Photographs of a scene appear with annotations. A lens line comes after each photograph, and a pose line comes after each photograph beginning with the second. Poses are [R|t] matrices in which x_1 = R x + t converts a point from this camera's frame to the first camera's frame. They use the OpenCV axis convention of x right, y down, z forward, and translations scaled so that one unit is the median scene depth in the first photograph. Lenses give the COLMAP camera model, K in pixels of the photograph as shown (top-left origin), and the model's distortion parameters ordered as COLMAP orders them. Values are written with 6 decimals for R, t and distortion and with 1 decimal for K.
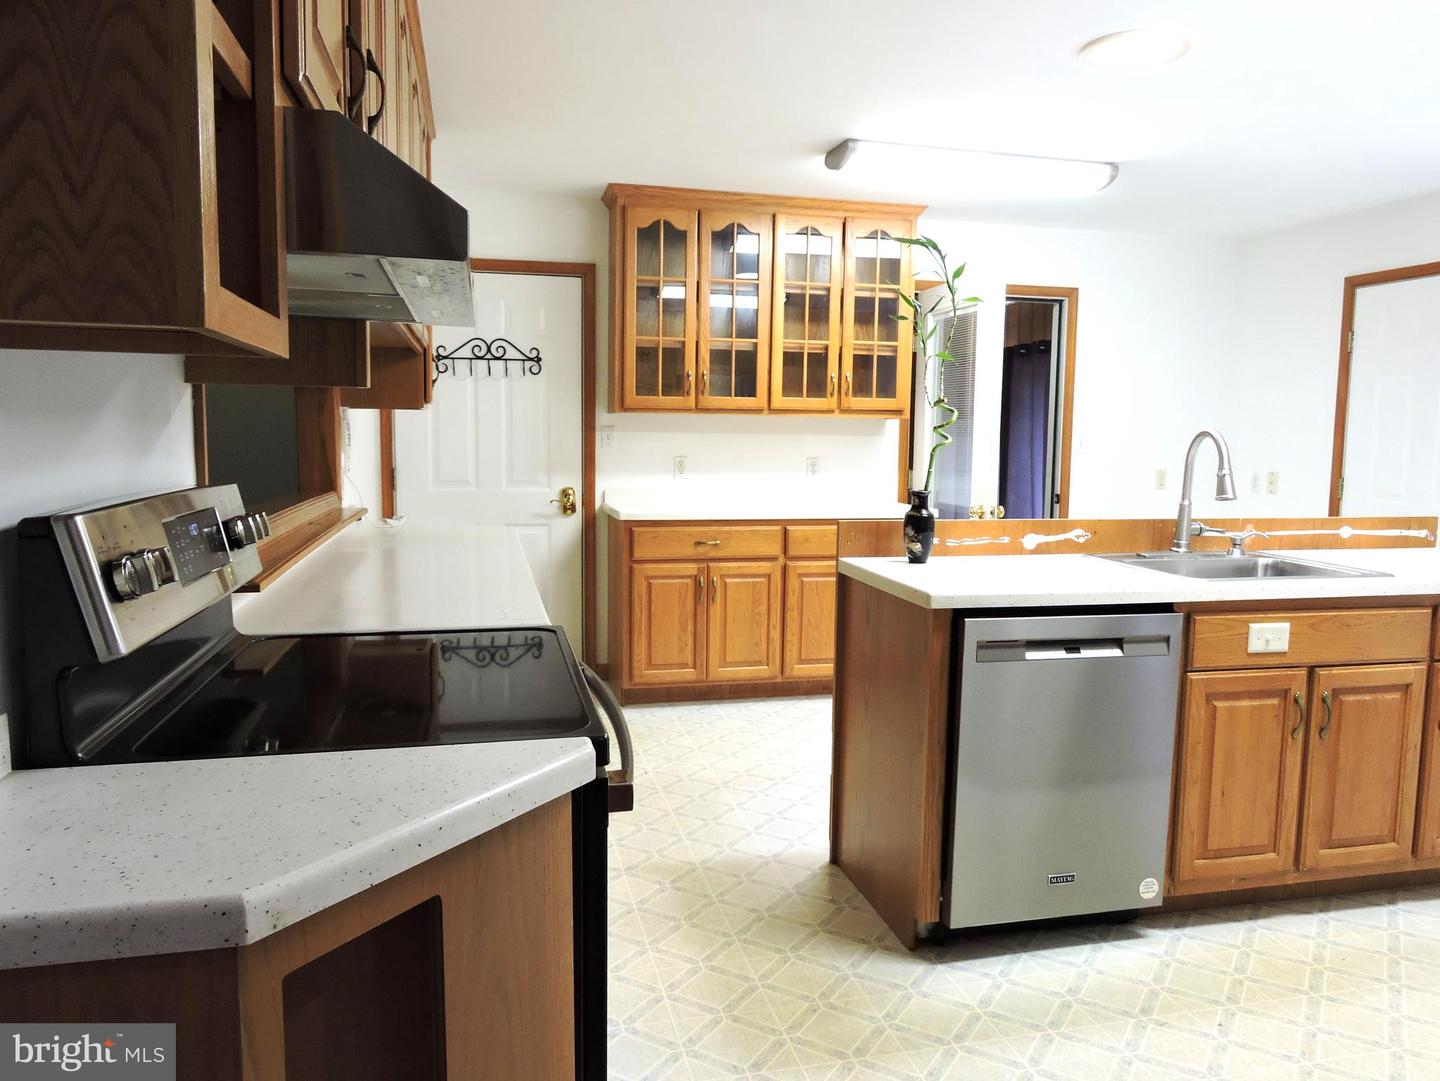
lens RADIAL K [[1058.5, 0, 720.0], [0, 1058.5, 540.5], [0, 0, 1]] dist [-0.011277, -0.004110]
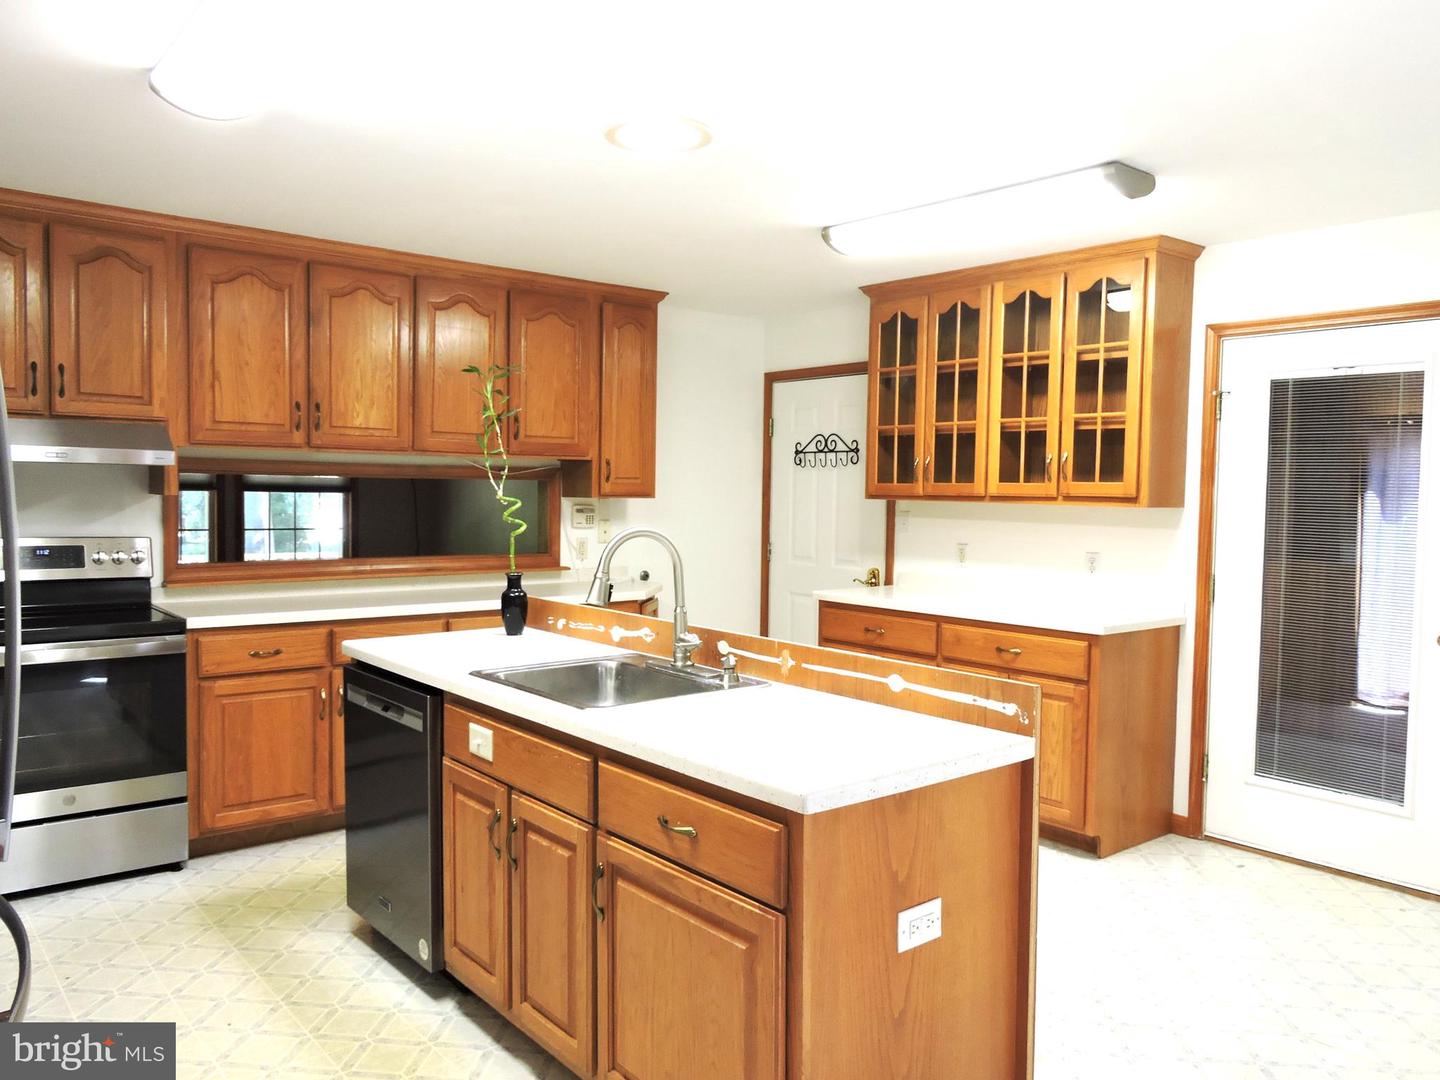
lens RADIAL K [[1099.7, 0, 720.0], [0, 1099.7, 540.0], [0, 0, 1]] dist [-0.000272, 0.000758]
pose [[0.433378, 0.037572, -0.900429, 0.803478], [-0.100269, 0.994938, -0.006744, -0.057341], [0.895617, 0.093208, 0.434952, 0.388899]]
